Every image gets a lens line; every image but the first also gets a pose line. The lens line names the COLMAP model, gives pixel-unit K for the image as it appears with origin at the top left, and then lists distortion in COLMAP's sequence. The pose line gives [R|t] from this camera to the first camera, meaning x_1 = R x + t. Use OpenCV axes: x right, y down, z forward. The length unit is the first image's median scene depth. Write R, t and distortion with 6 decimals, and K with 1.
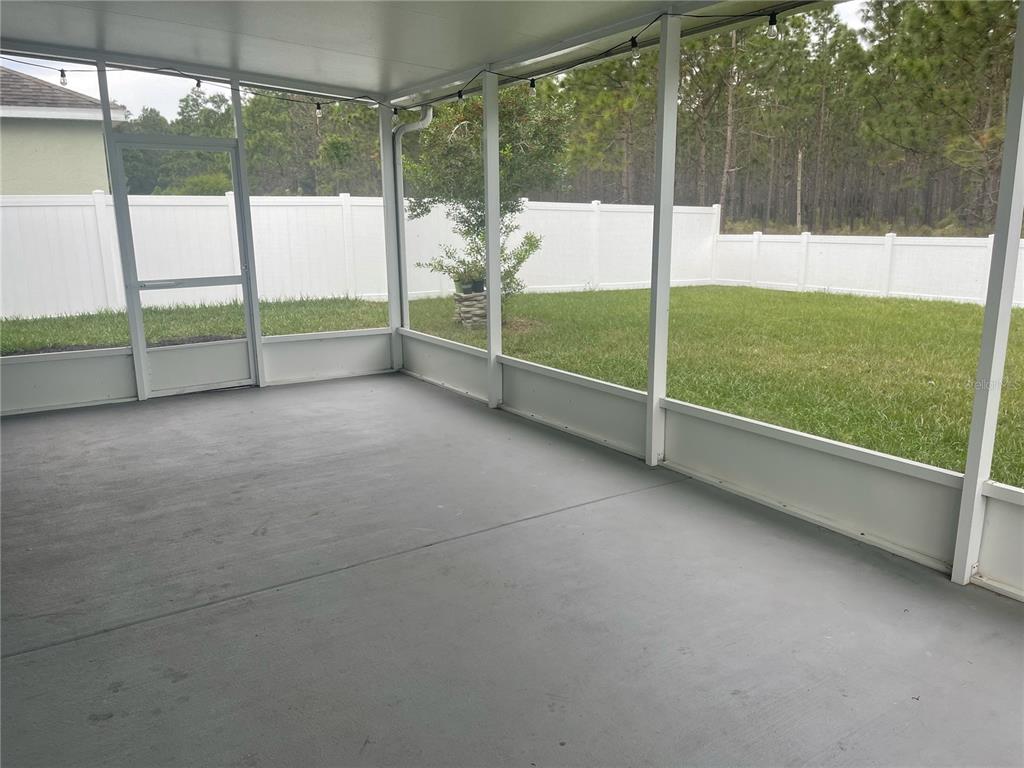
lens RADIAL K [[770.8, 0, 513.2], [0, 770.8, 384.3], [0, 0, 1]] dist [0.061431, -0.064132]
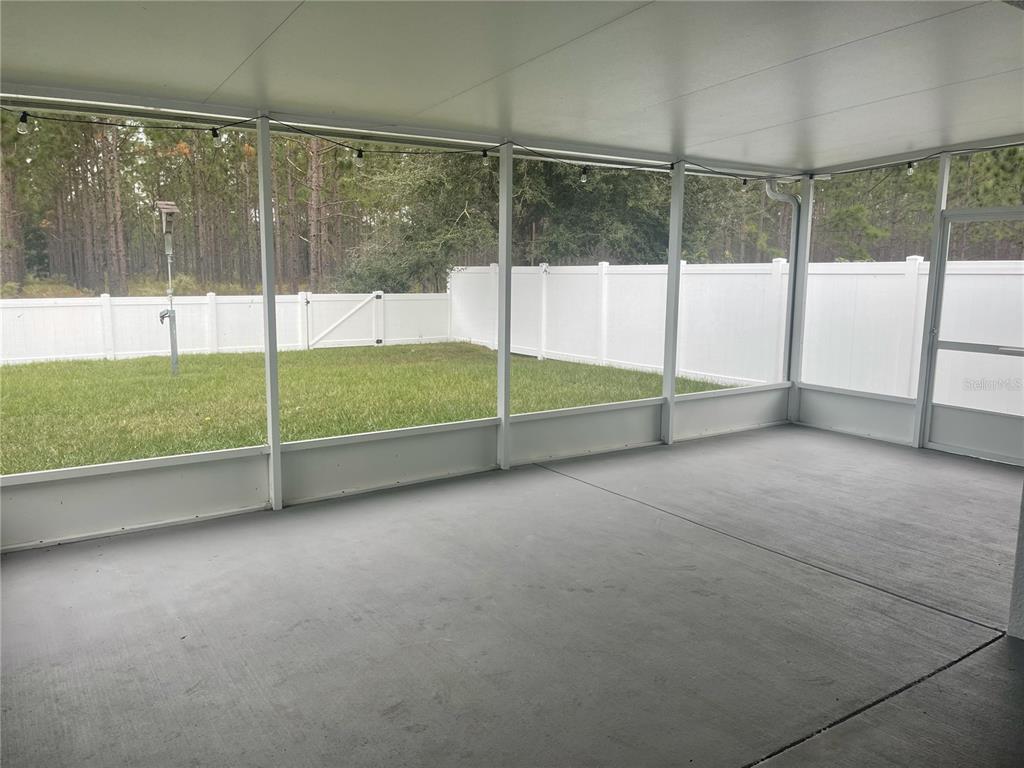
lens RADIAL K [[770.8, 0, 514.2], [0, 770.8, 382.8], [0, 0, 1]] dist [0.061431, -0.064132]
pose [[0.001794, -0.136345, 0.990660, -0.851125], [0.209960, 0.968631, 0.132933, -0.161810], [-0.977708, 0.207760, 0.030365, 0.711818]]
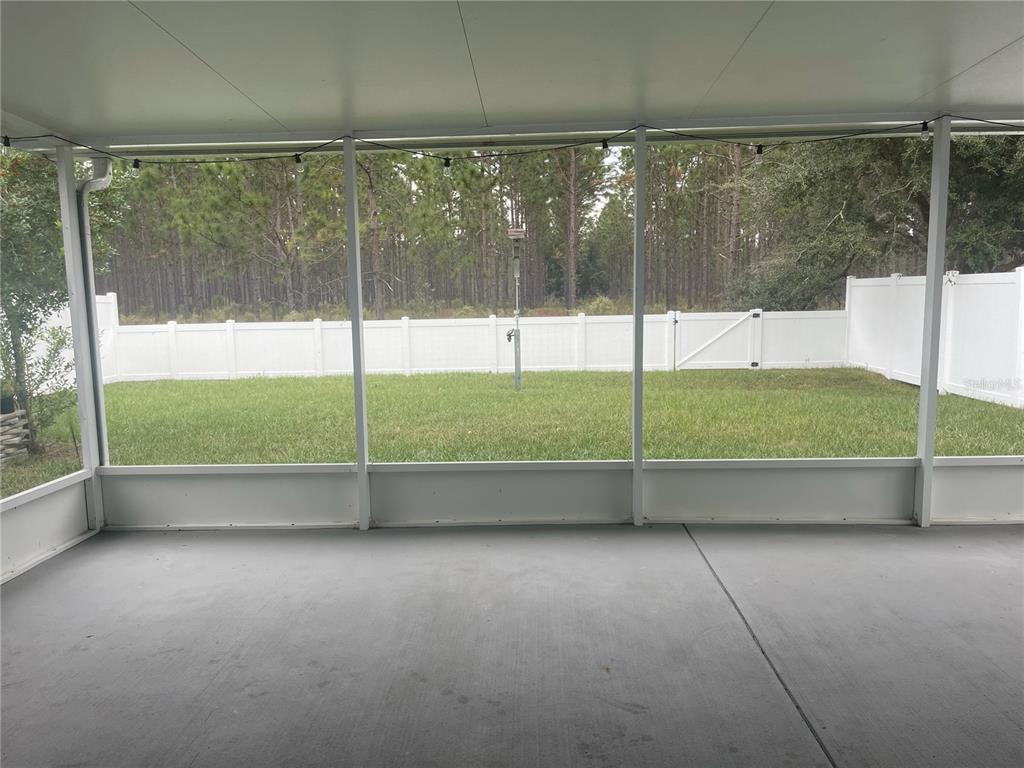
lens RADIAL K [[770.8, 0, 508.4], [0, 770.8, 393.5], [0, 0, 1]] dist [0.061431, -0.064132]
pose [[0.584887, -0.108106, 0.803878, -0.602228], [0.188394, 0.982081, -0.005001, -0.081457], [-0.788932, 0.154371, 0.594773, 0.368395]]
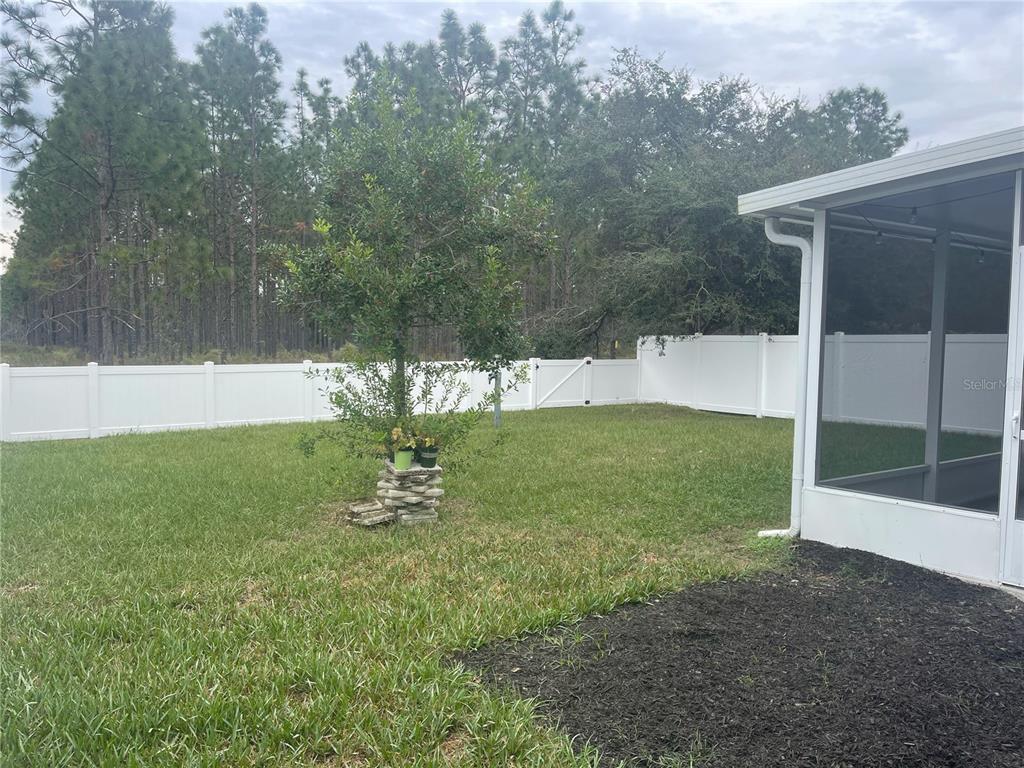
lens RADIAL K [[770.8, 0, 512.4], [0, 770.8, 380.0], [0, 0, 1]] dist [0.061431, -0.064132]
pose [[-0.022877, -0.043782, 0.998779, -1.146158], [0.206889, 0.977207, 0.047575, -0.339079], [-0.978097, 0.207724, -0.013298, 1.582195]]
